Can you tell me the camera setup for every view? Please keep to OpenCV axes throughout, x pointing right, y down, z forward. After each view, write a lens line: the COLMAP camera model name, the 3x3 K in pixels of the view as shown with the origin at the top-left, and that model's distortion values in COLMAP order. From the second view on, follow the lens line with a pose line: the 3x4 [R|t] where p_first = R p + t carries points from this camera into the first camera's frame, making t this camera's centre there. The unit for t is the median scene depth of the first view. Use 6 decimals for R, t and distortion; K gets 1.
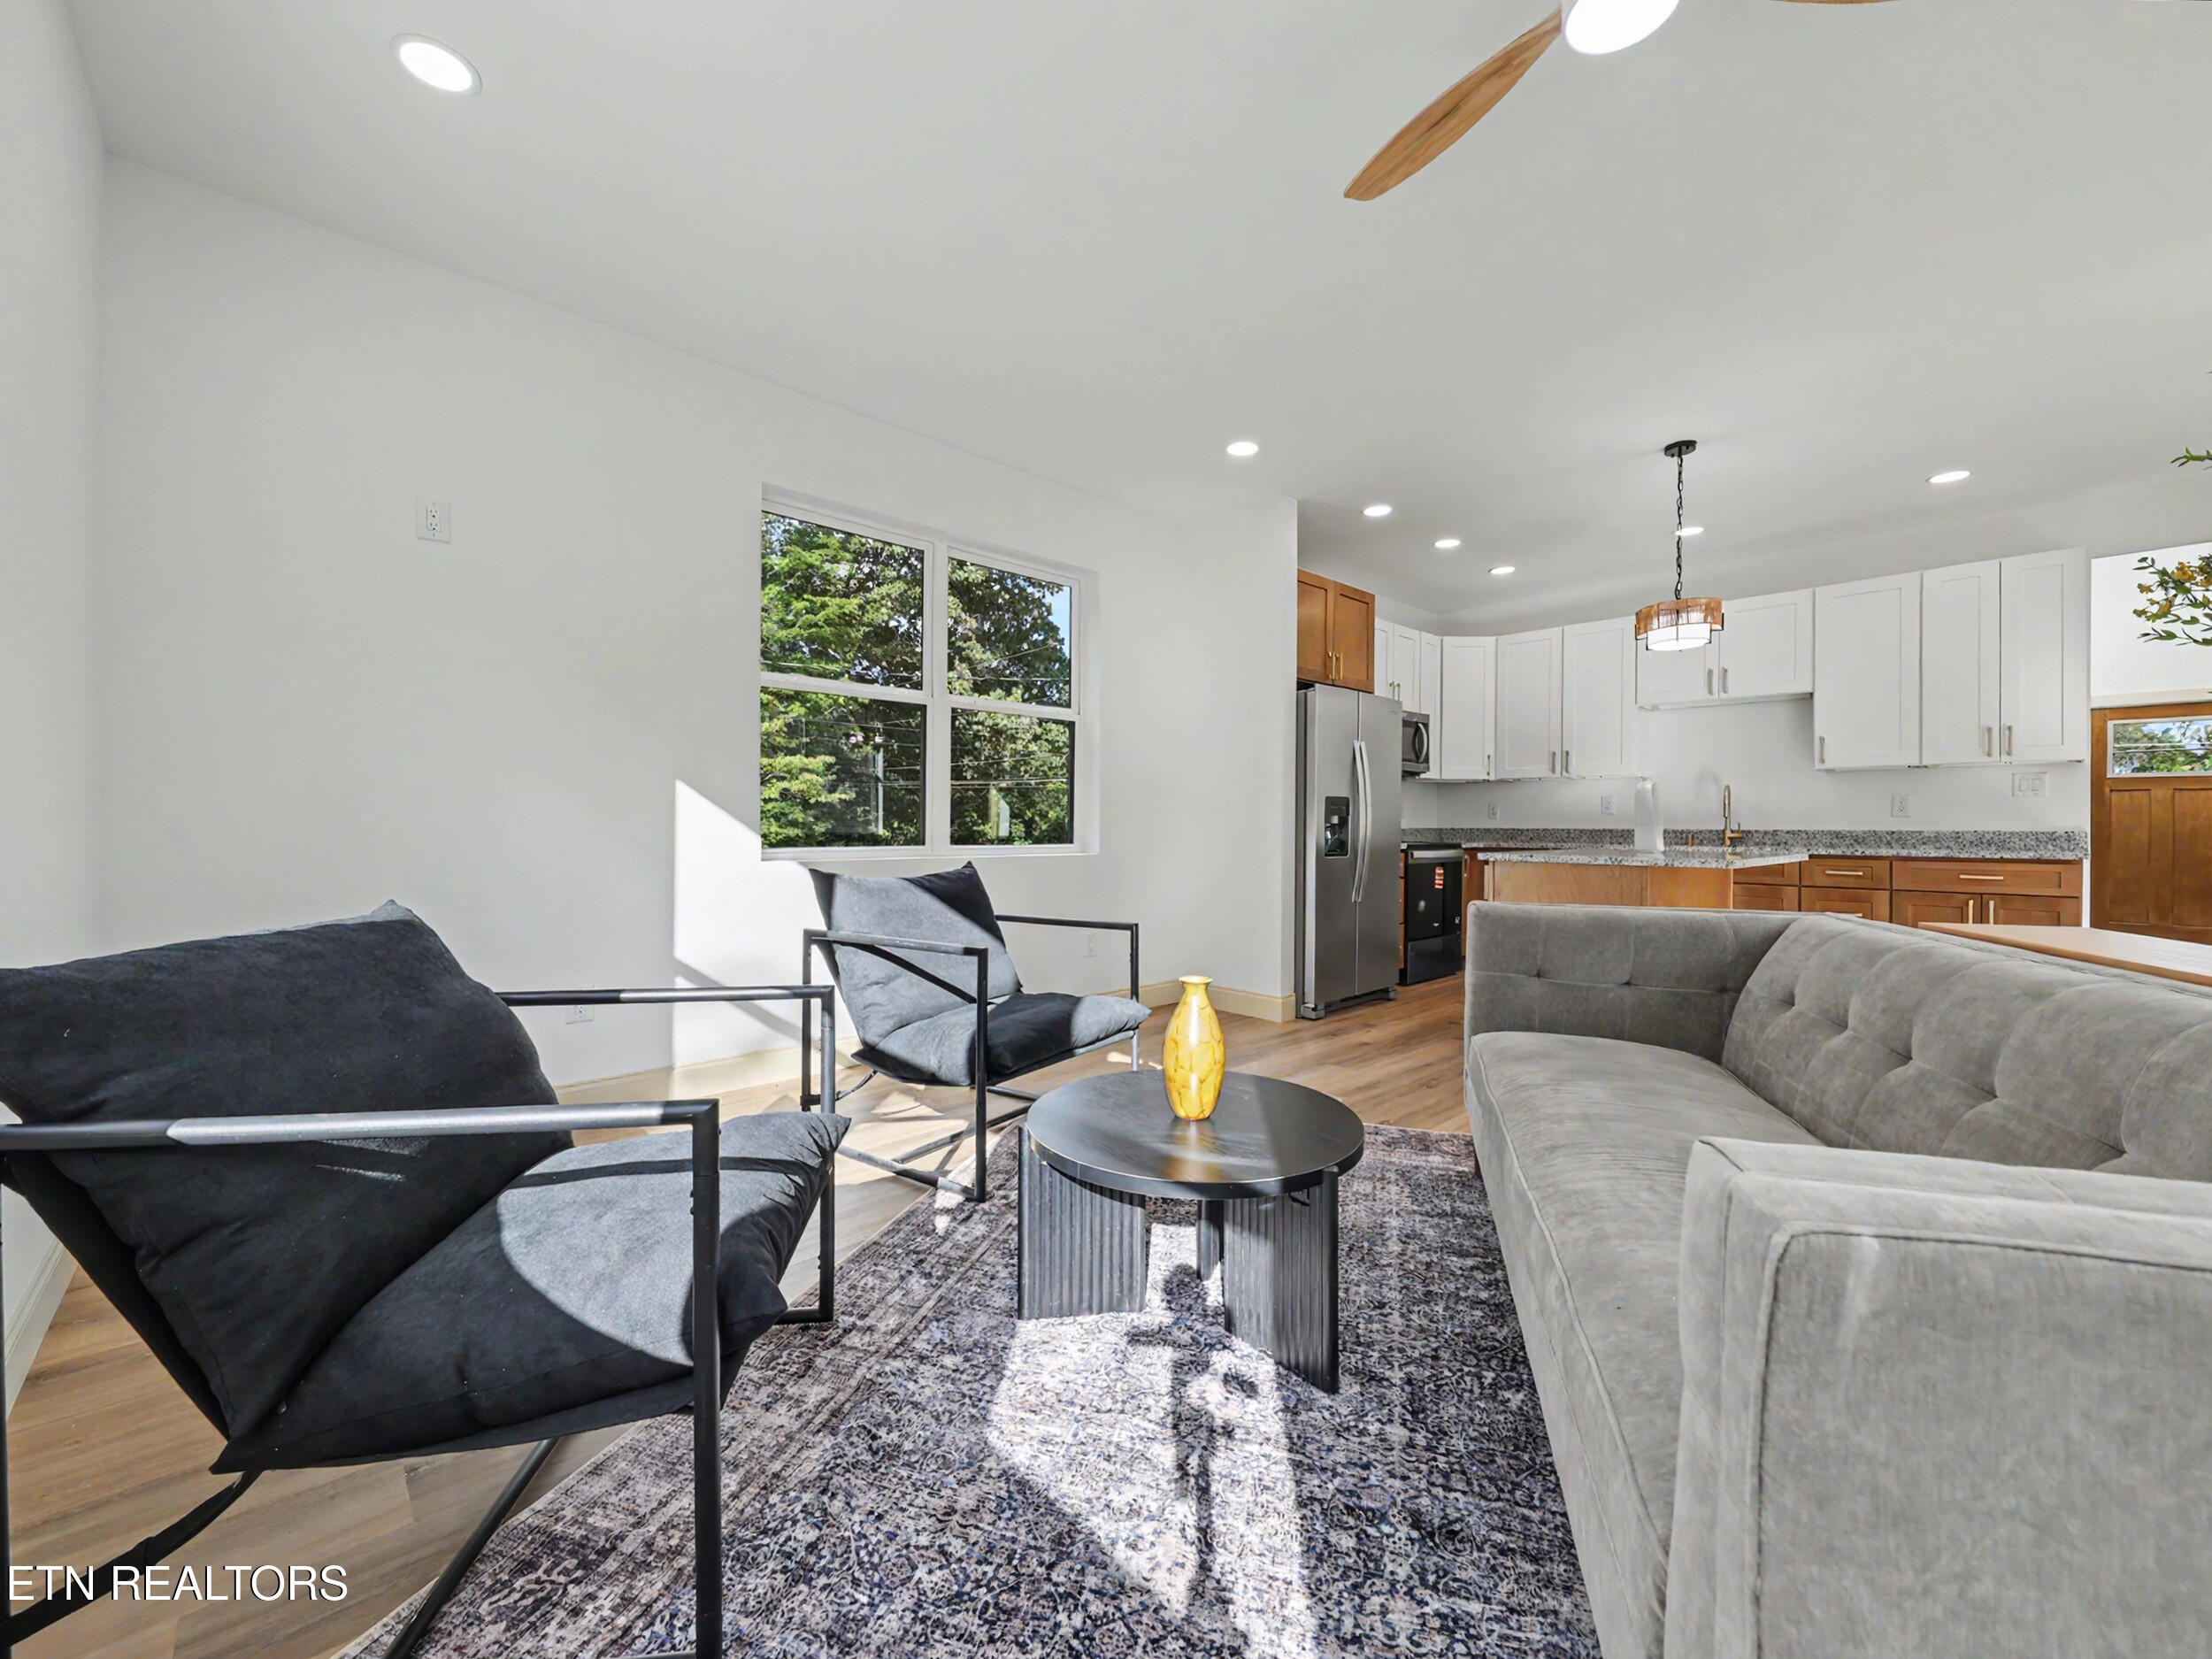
lens RADIAL K [[865.9, 0, 1106.0], [0, 865.9, 829.5], [0, 0, 1]] dist [0.001672, 0.000035]
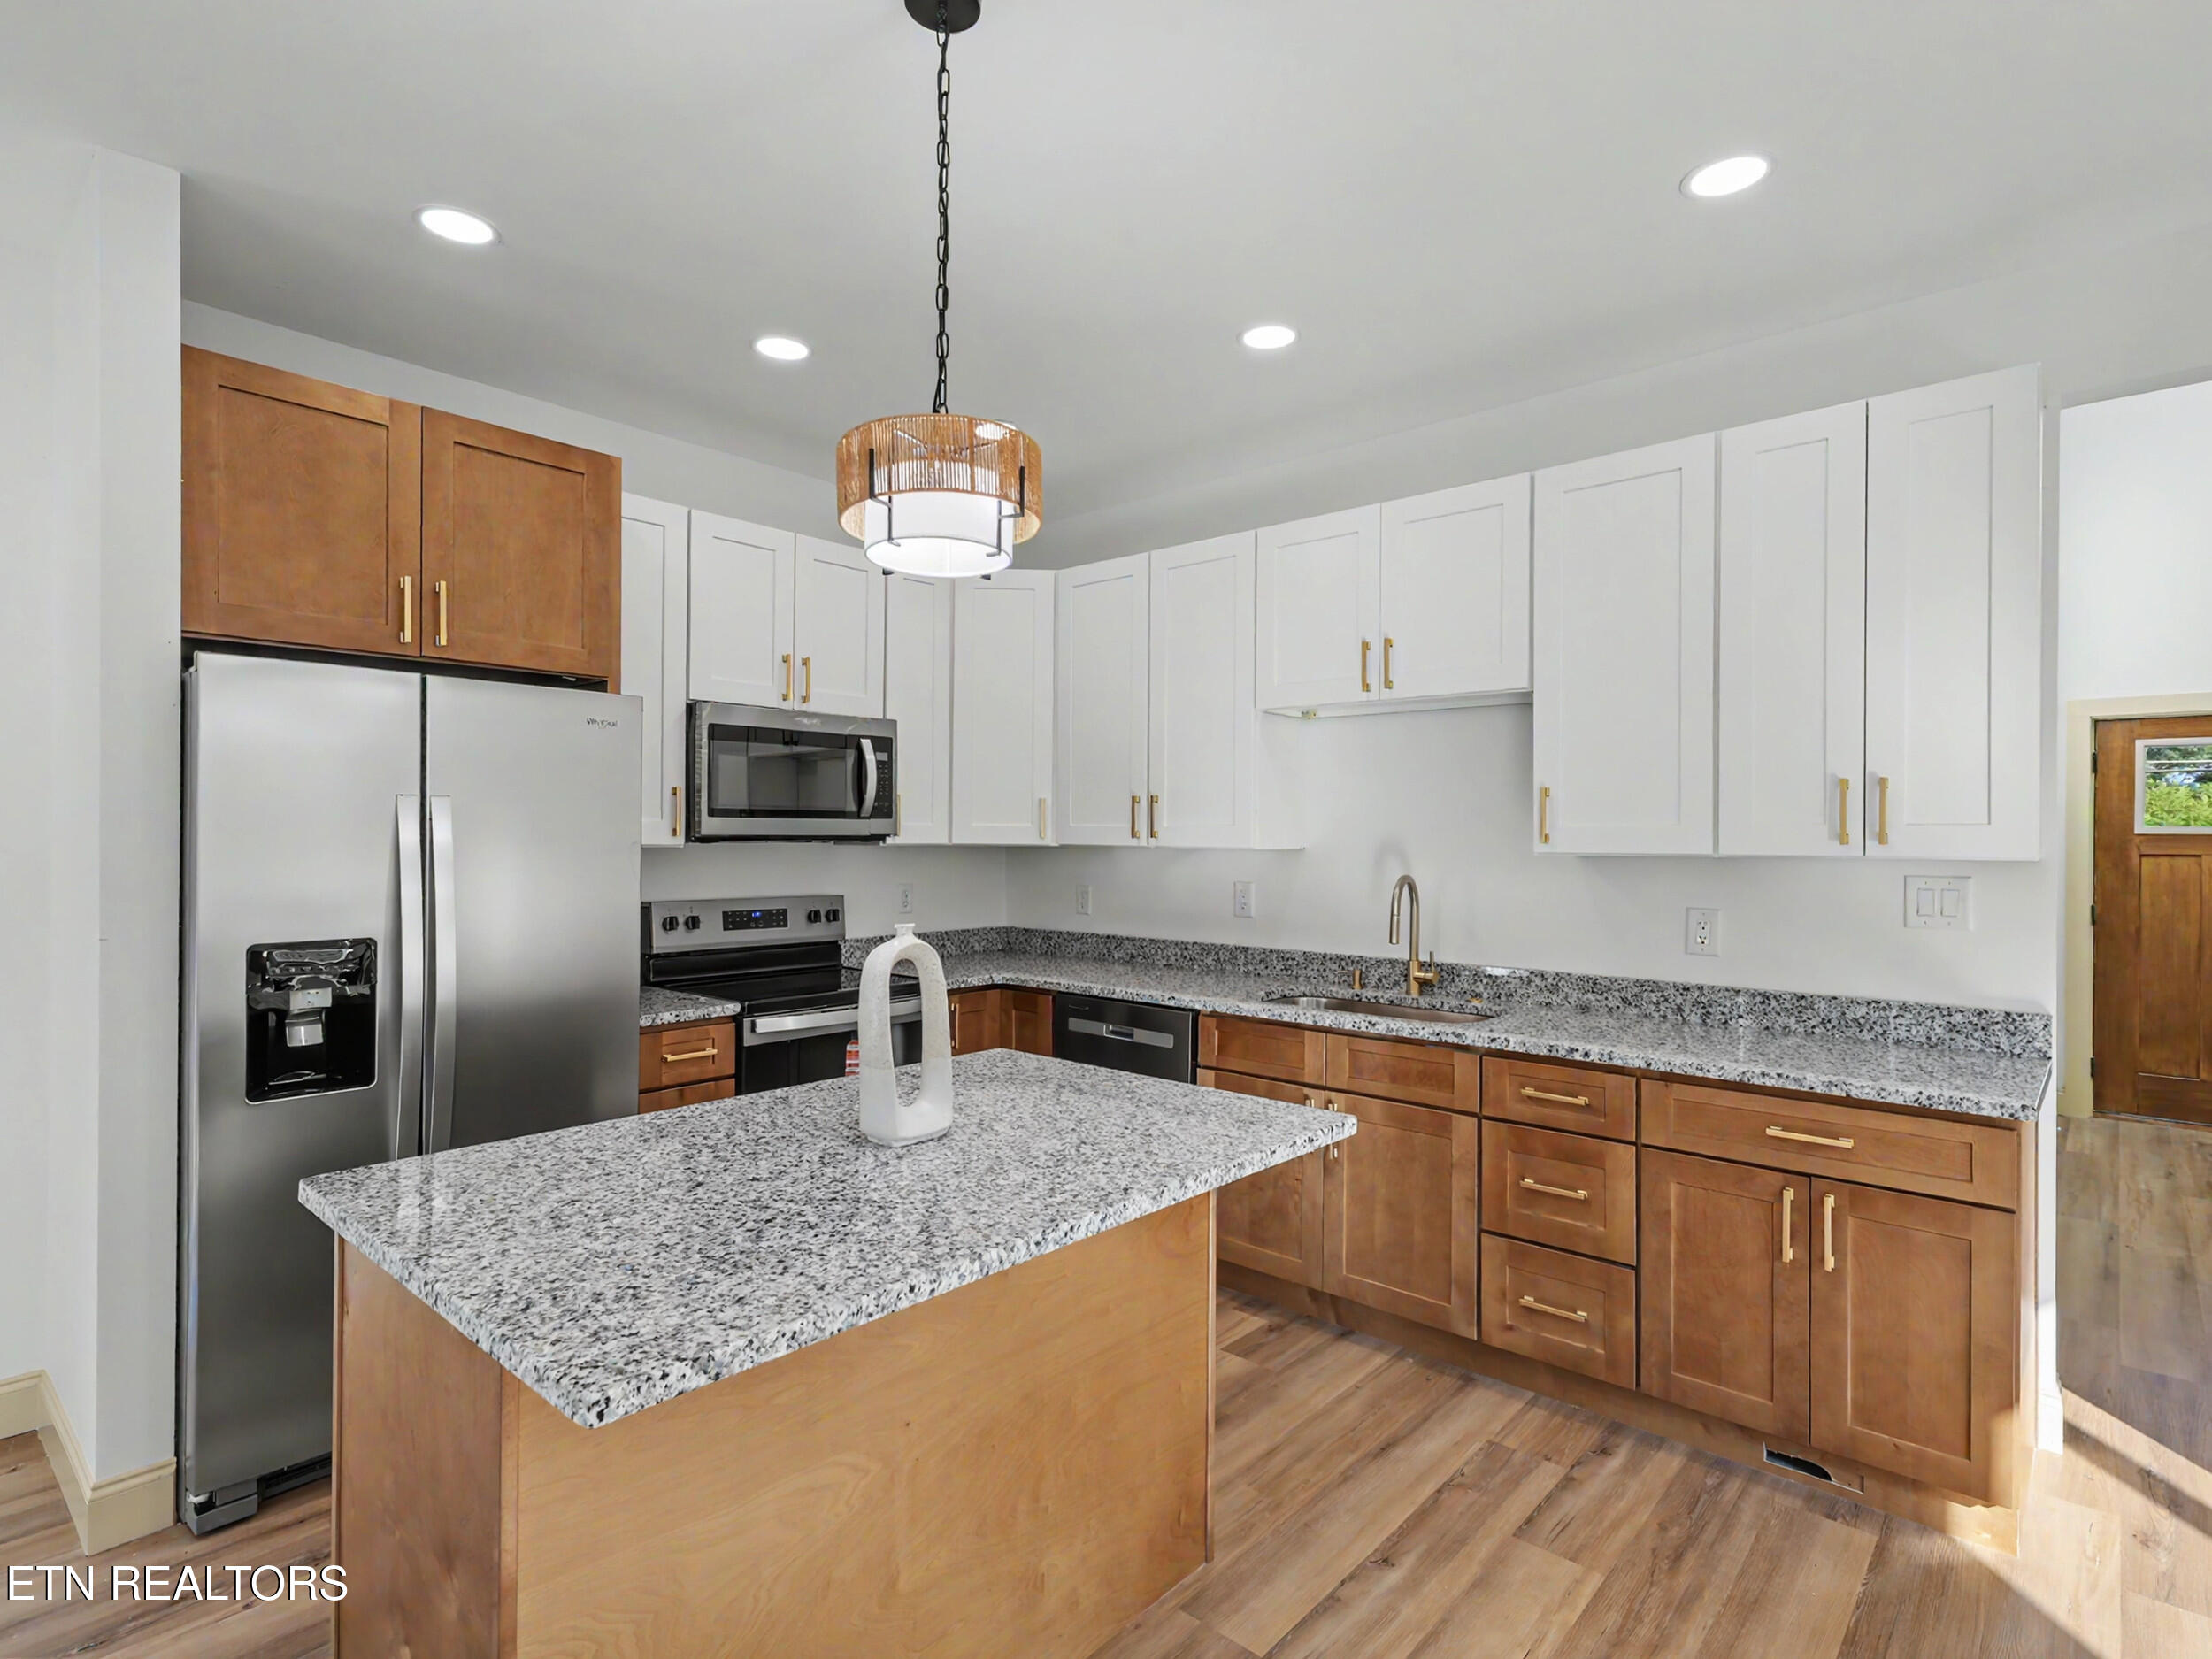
lens RADIAL K [[1120.2, 0, 1102.6], [0, 1120.2, 835.5], [0, 0, 1]] dist [0.023408, 0.000875]
pose [[0.994494, 0.005908, 0.104627, 0.516700], [-0.005004, 0.999948, -0.008895, -0.072542], [-0.104674, 0.008322, 0.994472, 0.413005]]
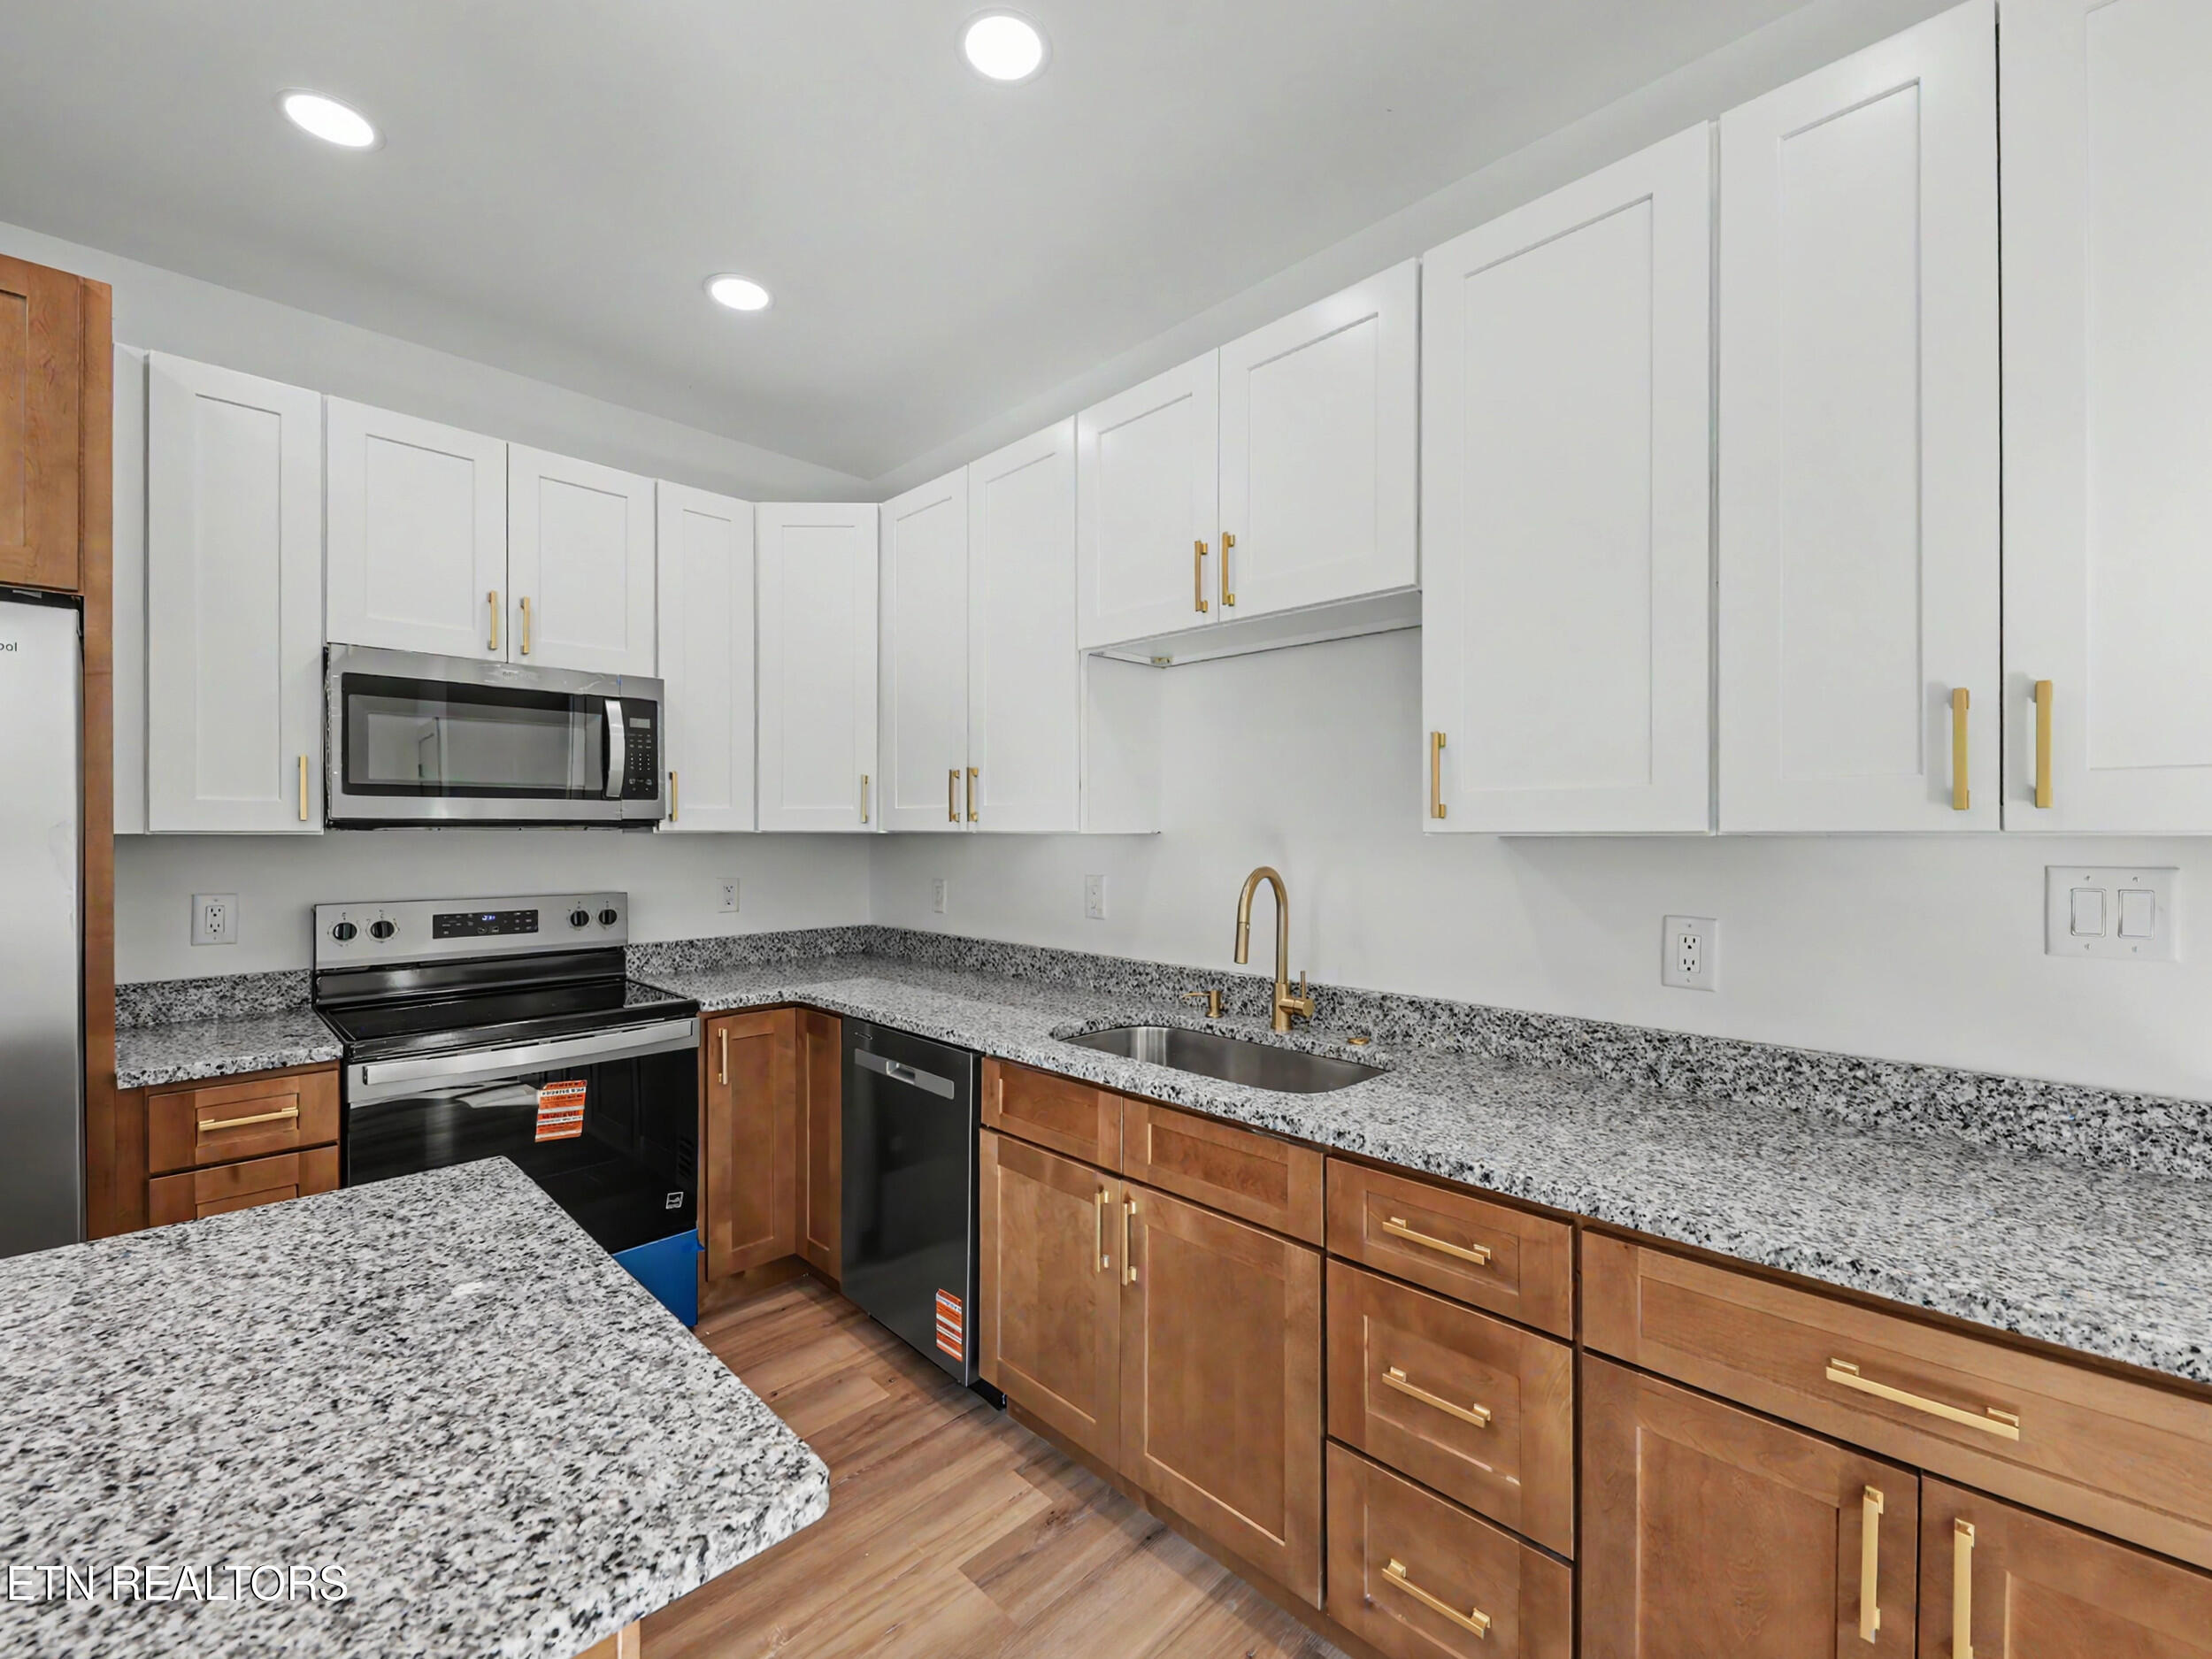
lens RADIAL K [[932.1, 0, 1097.3], [0, 932.1, 833.8], [0, 0, 1]] dist [0.022711, -0.011541]
pose [[0.999149, -0.000589, 0.041240, 0.682563], [0.000860, 0.999978, -0.006552, -0.067386], [-0.041235, 0.006582, 0.999128, 0.664996]]
